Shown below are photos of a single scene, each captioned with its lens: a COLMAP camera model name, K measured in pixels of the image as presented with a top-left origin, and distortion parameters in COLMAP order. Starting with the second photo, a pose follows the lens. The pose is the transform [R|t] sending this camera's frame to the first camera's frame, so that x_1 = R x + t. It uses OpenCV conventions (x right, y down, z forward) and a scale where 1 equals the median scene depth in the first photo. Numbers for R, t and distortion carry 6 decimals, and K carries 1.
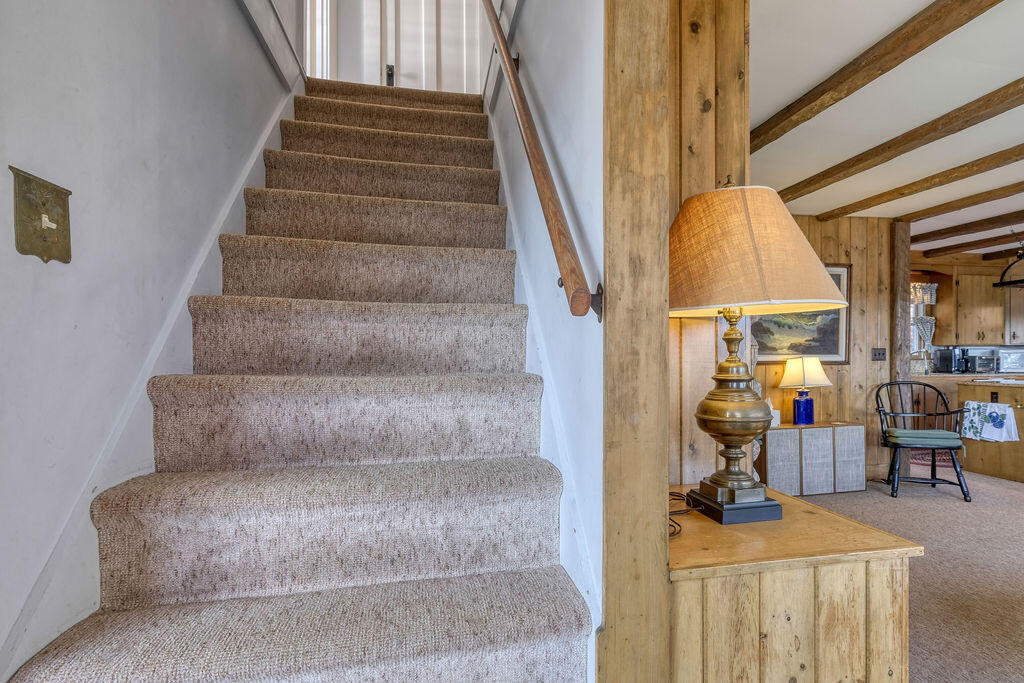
lens RADIAL K [[523.3, 0, 536.7], [0, 523.3, 363.6], [0, 0, 1]] dist [-0.002827, 0.000066]
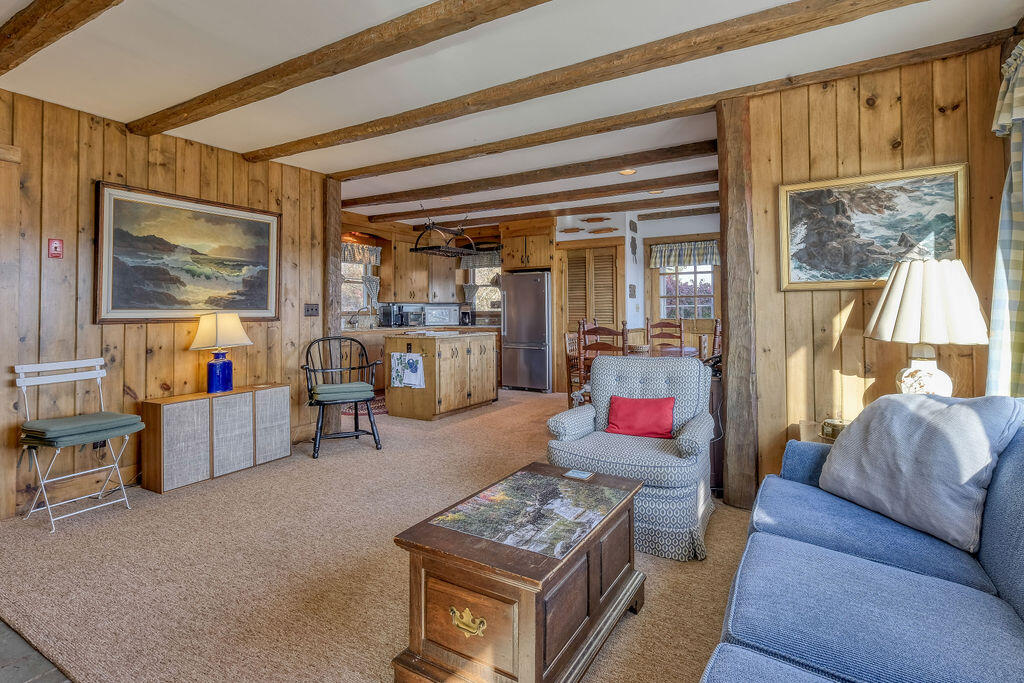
lens RADIAL K [[523.3, 0, 504.1], [0, 523.3, 300.8], [0, 0, 1]] dist [-0.002827, 0.000066]
pose [[0.678070, 0.015244, 0.734839, 0.181566], [0.011807, 0.999430, -0.031627, 0.000733], [-0.734902, 0.030122, 0.677504, 0.072890]]
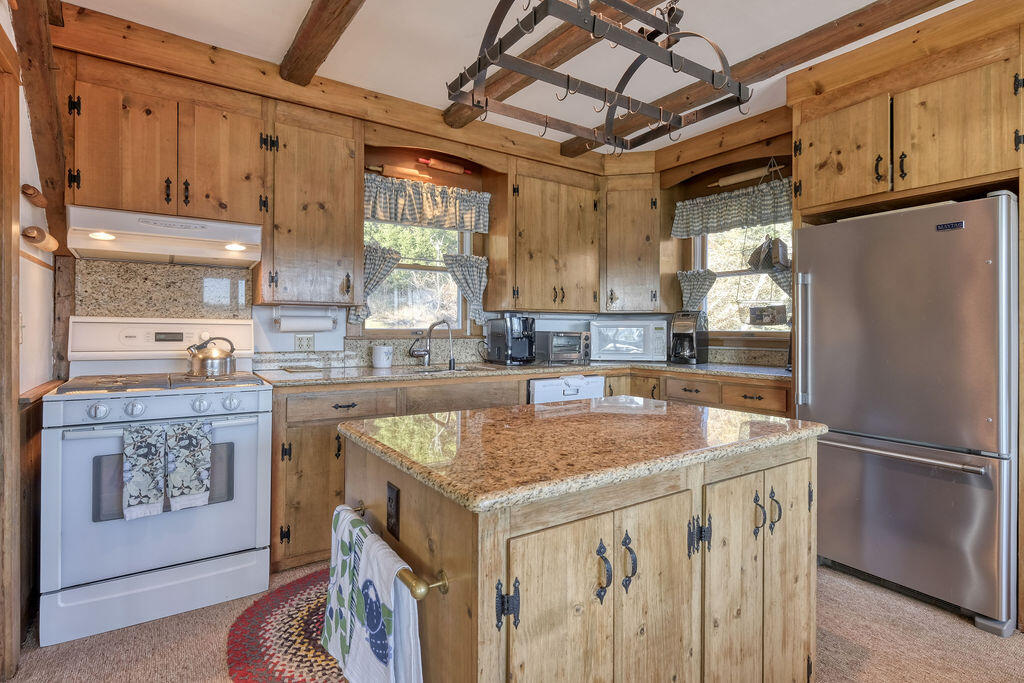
lens RADIAL K [[490.0, 0, 483.1], [0, 490.0, 328.3], [0, 0, 1]] dist [0.004265, 0.000385]
pose [[0.934372, 0.008227, 0.356205, 0.864894], [-0.002442, 0.999858, -0.016685, -0.013484], [-0.356292, 0.014720, 0.934259, 0.802386]]
